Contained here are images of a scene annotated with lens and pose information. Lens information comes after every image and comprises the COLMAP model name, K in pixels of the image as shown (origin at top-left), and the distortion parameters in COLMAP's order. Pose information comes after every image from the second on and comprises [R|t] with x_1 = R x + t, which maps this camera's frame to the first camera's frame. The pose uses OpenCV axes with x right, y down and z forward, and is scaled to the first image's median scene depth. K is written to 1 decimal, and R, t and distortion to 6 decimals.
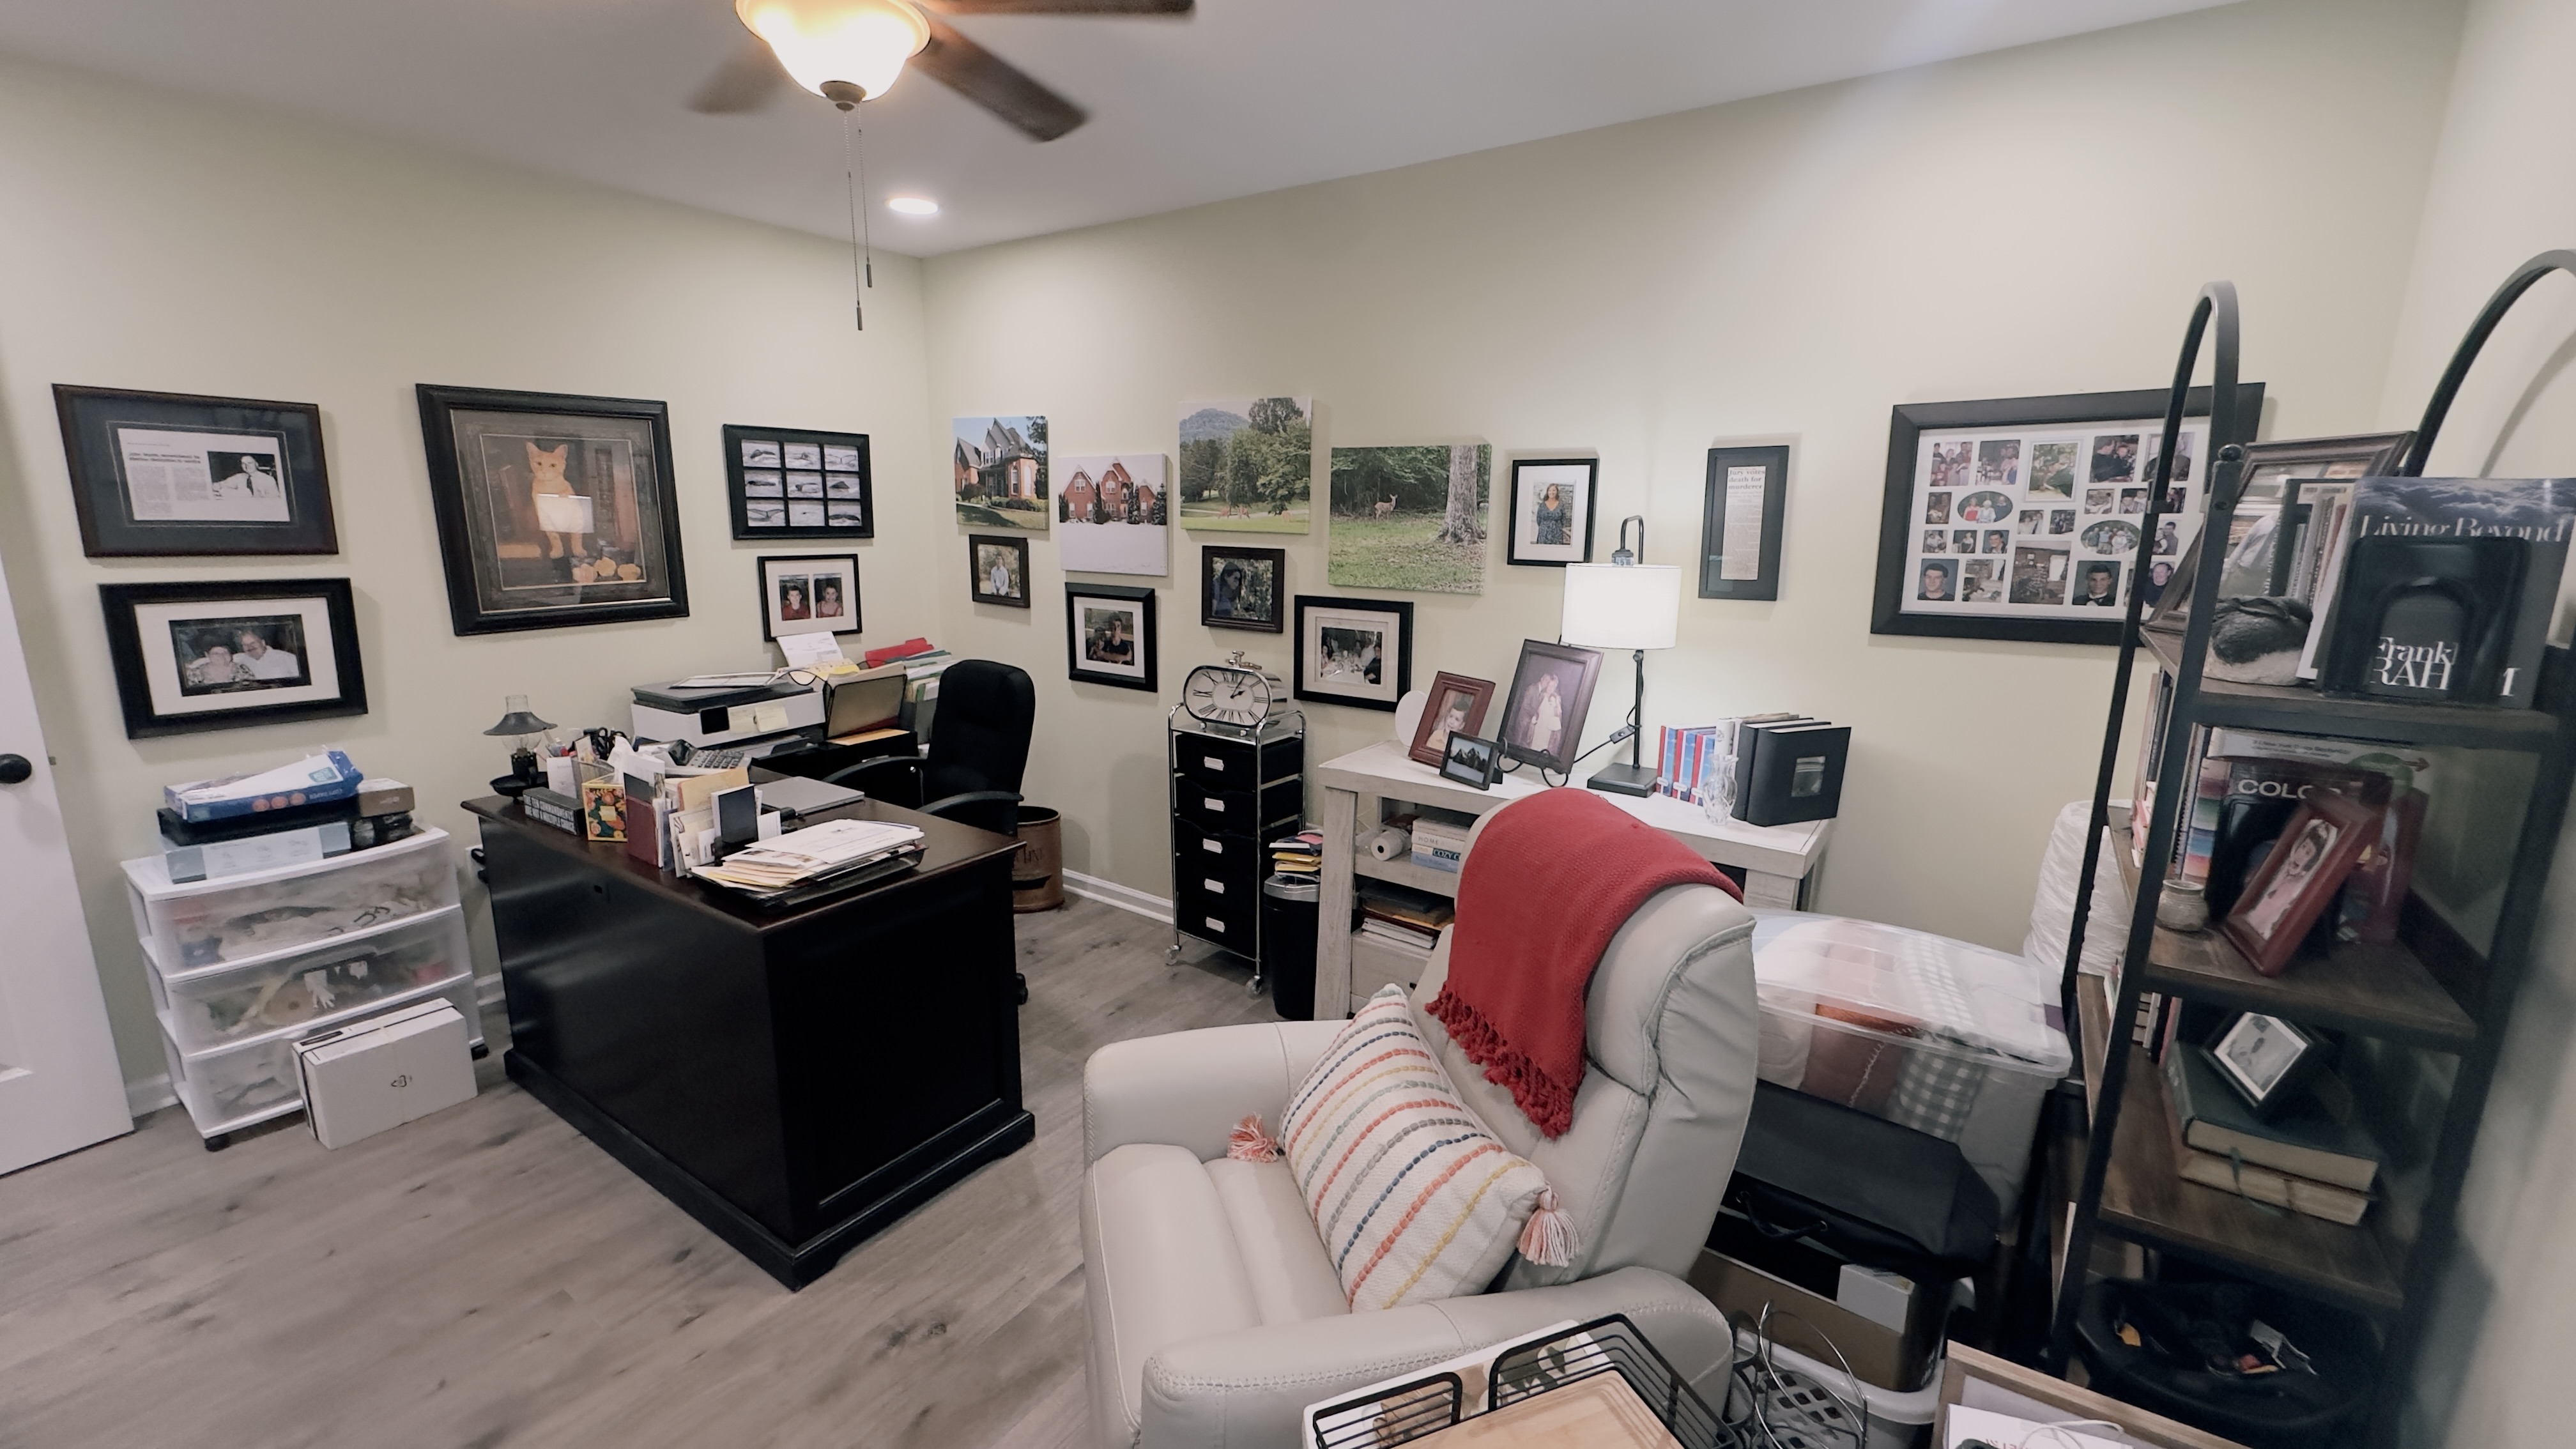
lens RADIAL K [[1030.7, 0, 1284.6], [0, 1030.7, 725.4], [0, 0, 1]] dist [-0.003090, 0.000568]
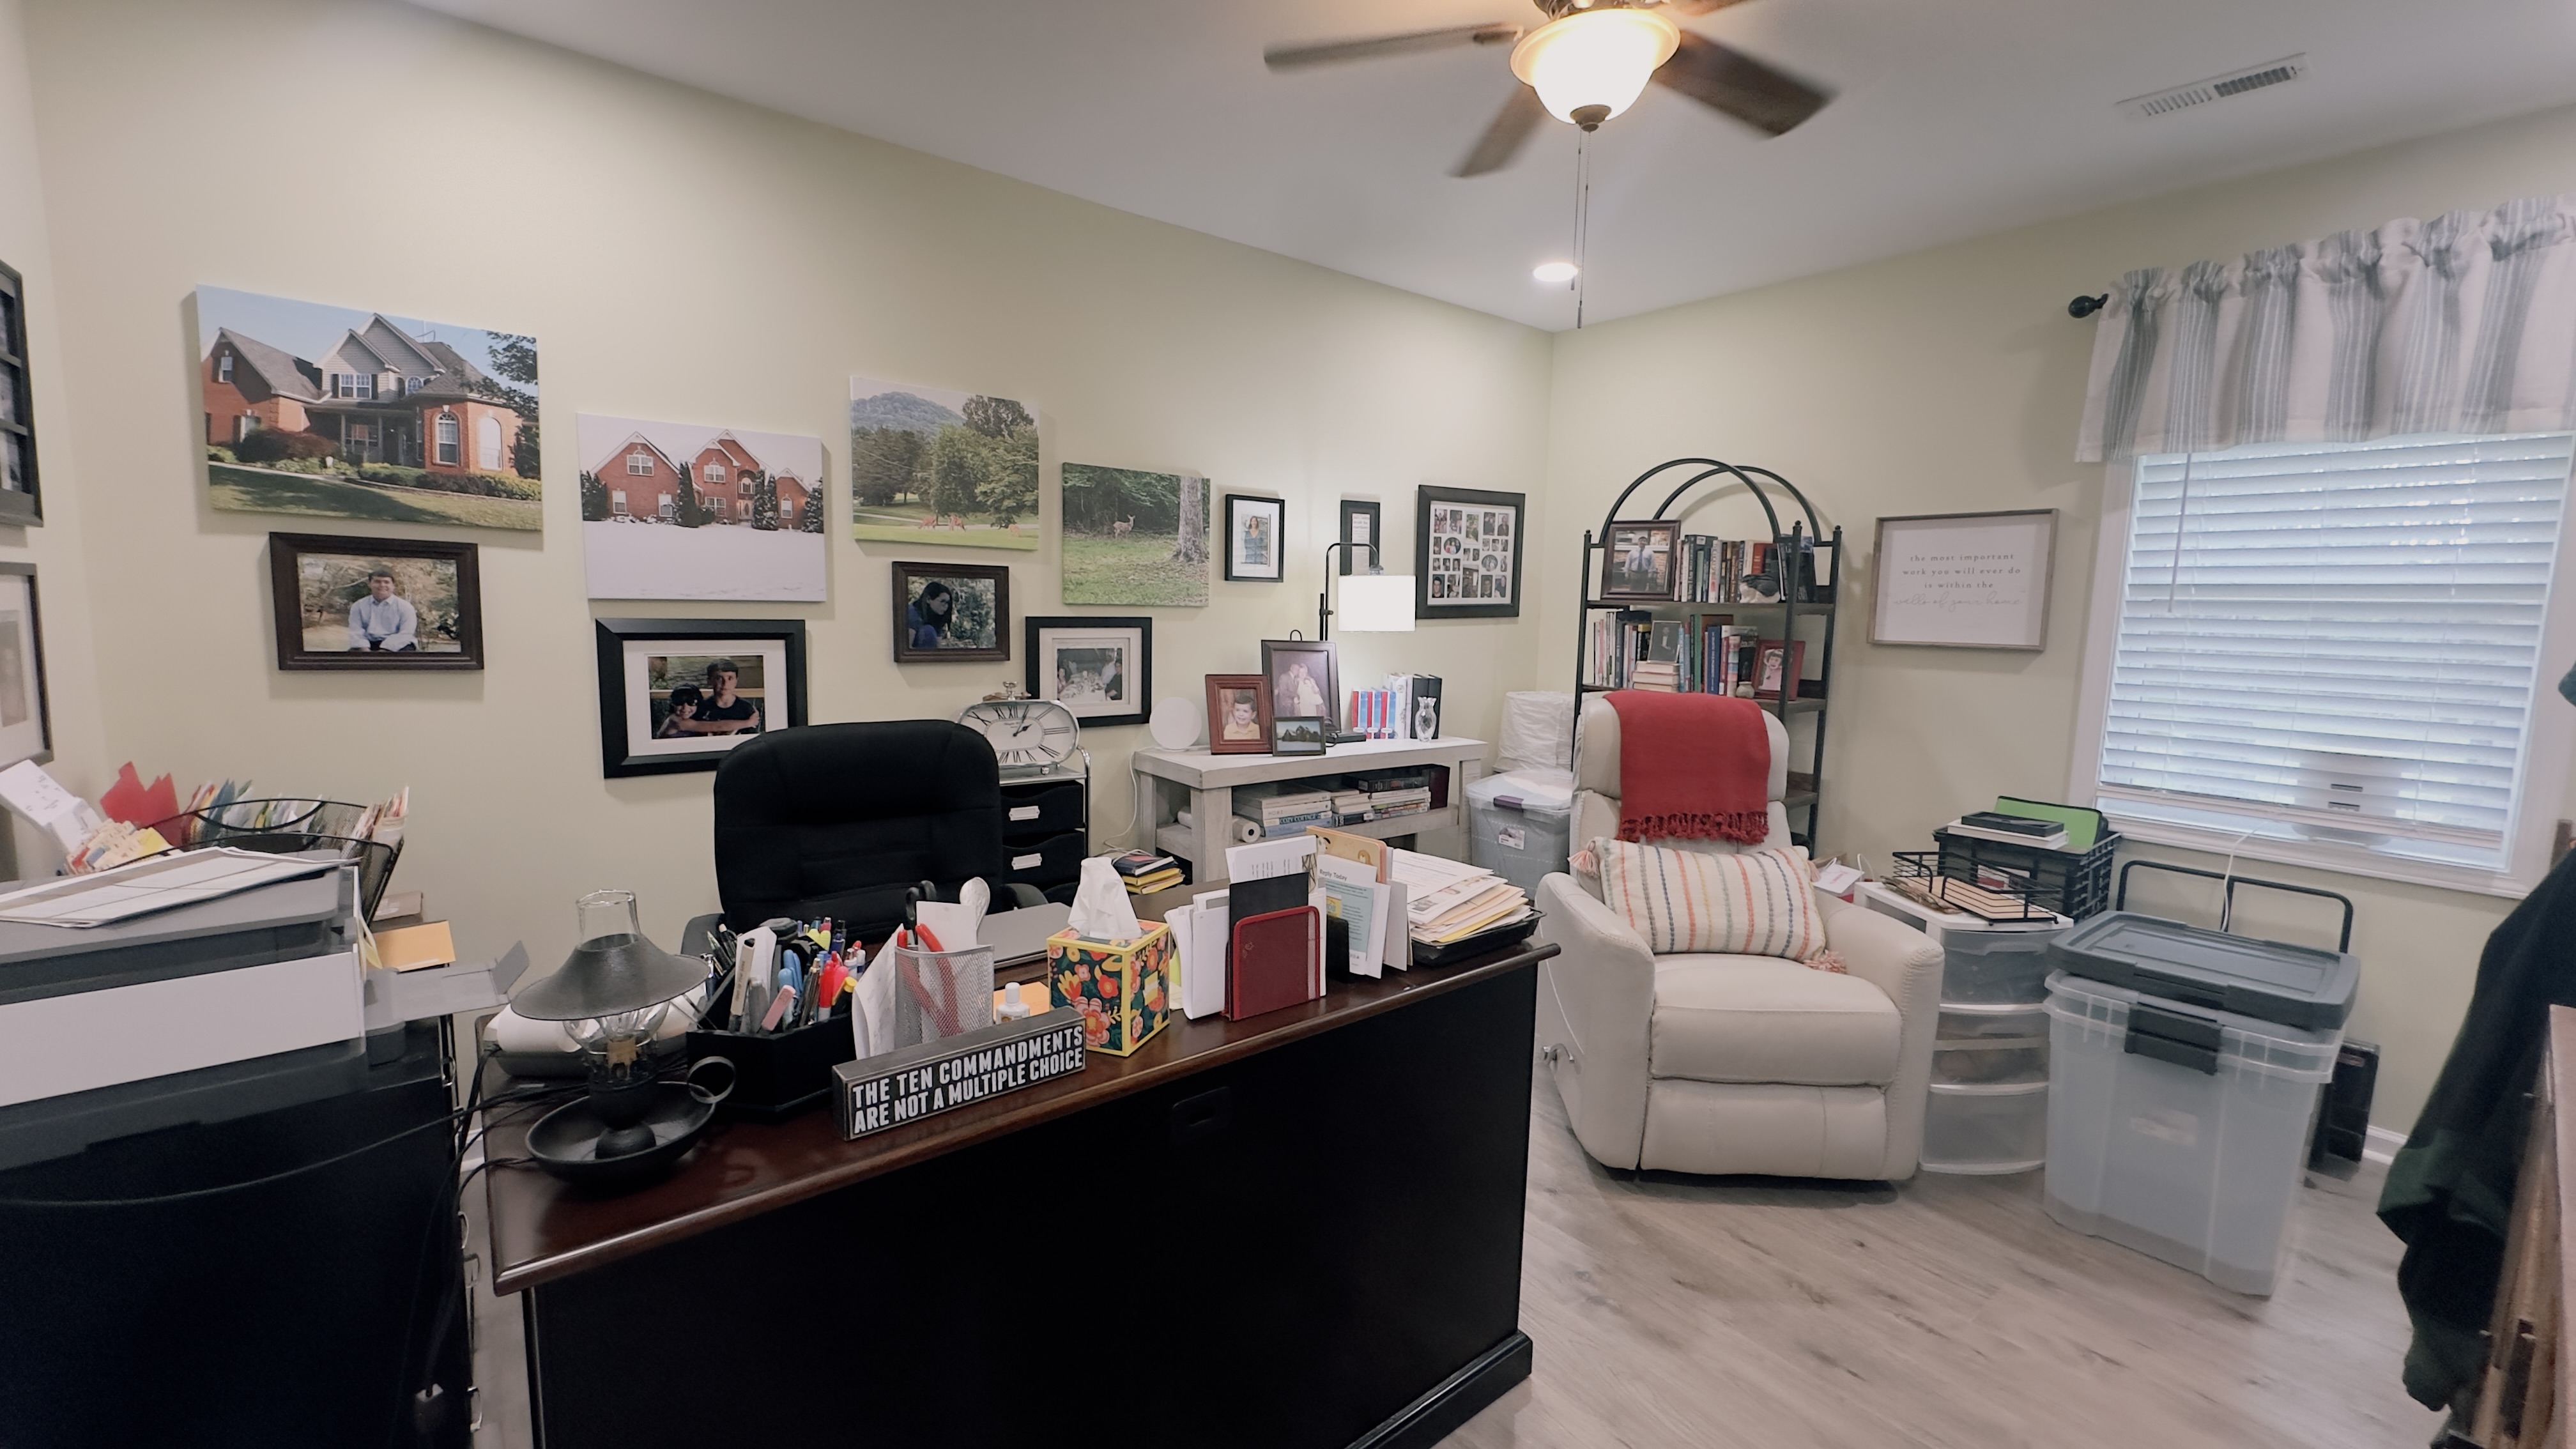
lens RADIAL K [[1030.7, 0, 1284.6], [0, 1030.7, 725.4], [0, 0, 1]] dist [-0.003090, 0.000568]
pose [[0.292910, -0.121463, 0.948394, -0.805952], [0.179364, 0.981269, 0.070277, -0.055817], [-0.939166, 0.149522, 0.309210, 0.522517]]
